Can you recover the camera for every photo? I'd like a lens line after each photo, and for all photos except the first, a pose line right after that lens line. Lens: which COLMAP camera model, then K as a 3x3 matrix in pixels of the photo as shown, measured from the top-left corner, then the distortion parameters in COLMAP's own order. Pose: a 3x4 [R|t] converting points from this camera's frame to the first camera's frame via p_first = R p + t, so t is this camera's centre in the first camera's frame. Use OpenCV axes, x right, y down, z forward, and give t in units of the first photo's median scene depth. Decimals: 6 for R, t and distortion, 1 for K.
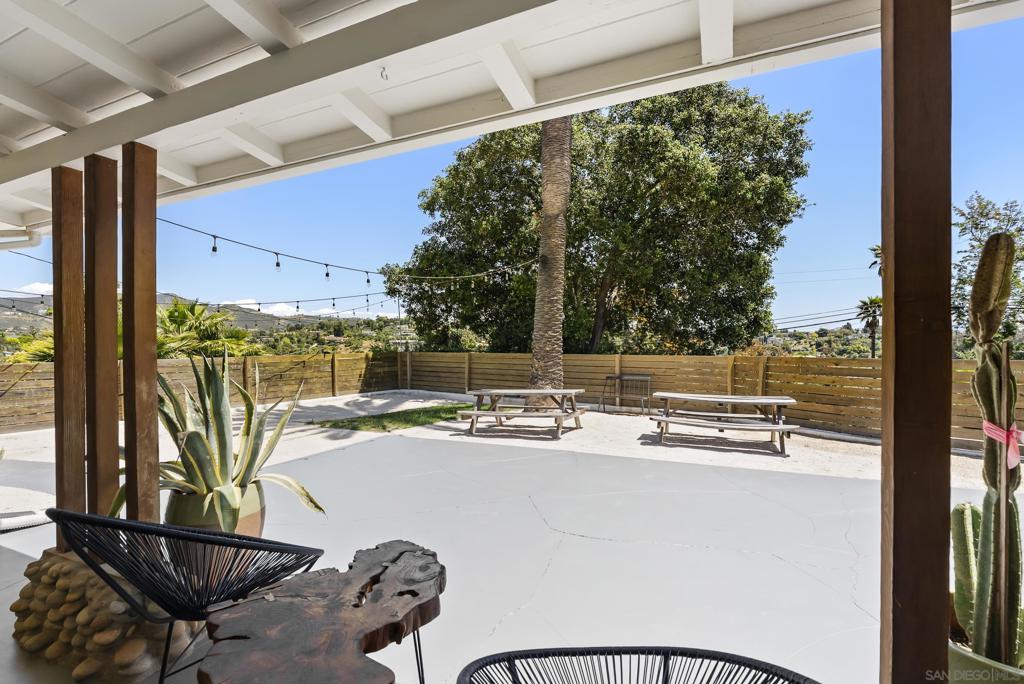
lens RADIAL K [[486.0, 0, 516.4], [0, 486.0, 340.4], [0, 0, 1]] dist [0.002199, -0.000224]
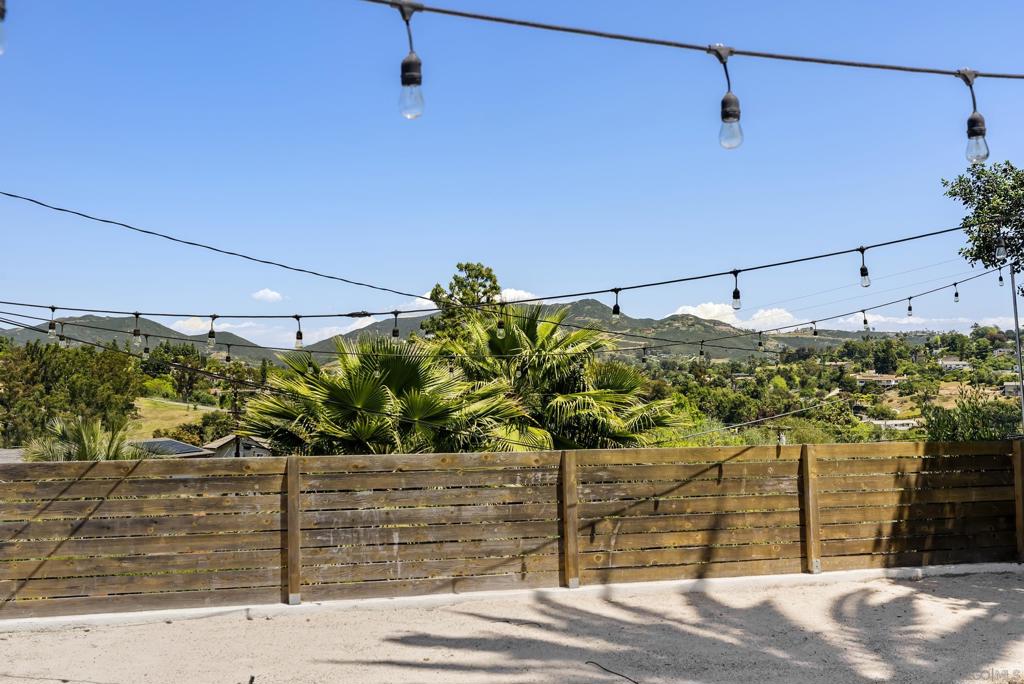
lens RADIAL K [[1031.4, 0, 517.3], [0, 1031.4, 344.4], [0, 0, 1]] dist [0.021674, 0.000000]
pose [[0.766658, -0.024633, -0.641584, -0.052876], [0.002578, 0.999374, -0.035289, -0.012953], [0.642051, 0.025401, 0.766241, 0.252577]]
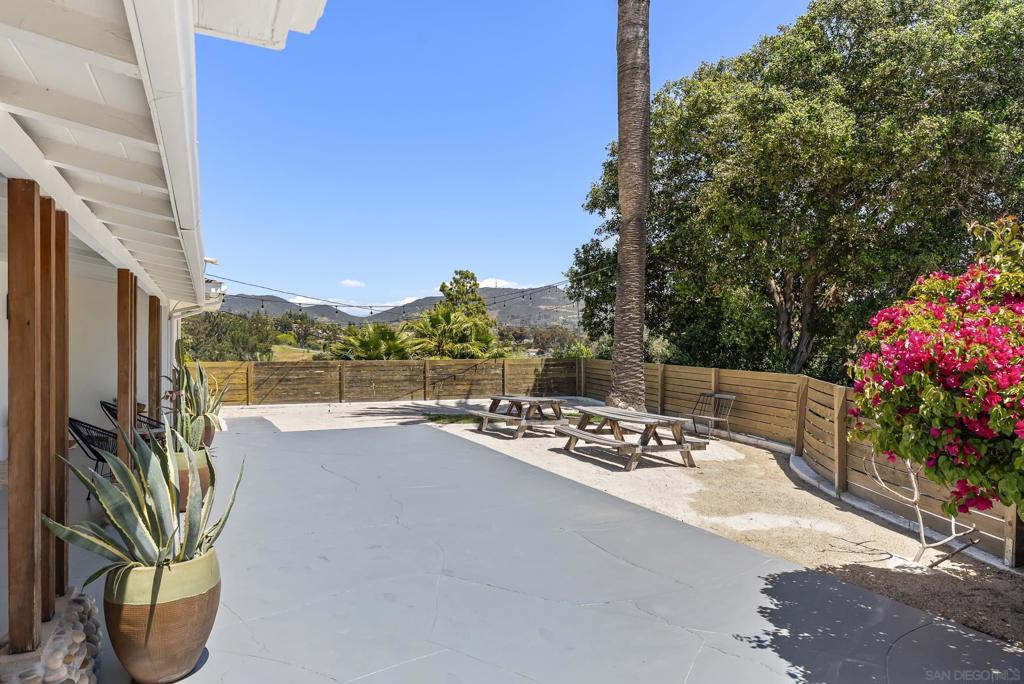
lens RADIAL K [[650.8, 0, 508.1], [0, 650.8, 344.4], [0, 0, 1]] dist [-0.008720, 0.002300]
pose [[0.764933, 0.010161, -0.644029, 0.435459], [-0.002361, 0.999913, 0.012972, -0.017499], [0.644105, -0.008402, 0.764891, -0.073201]]
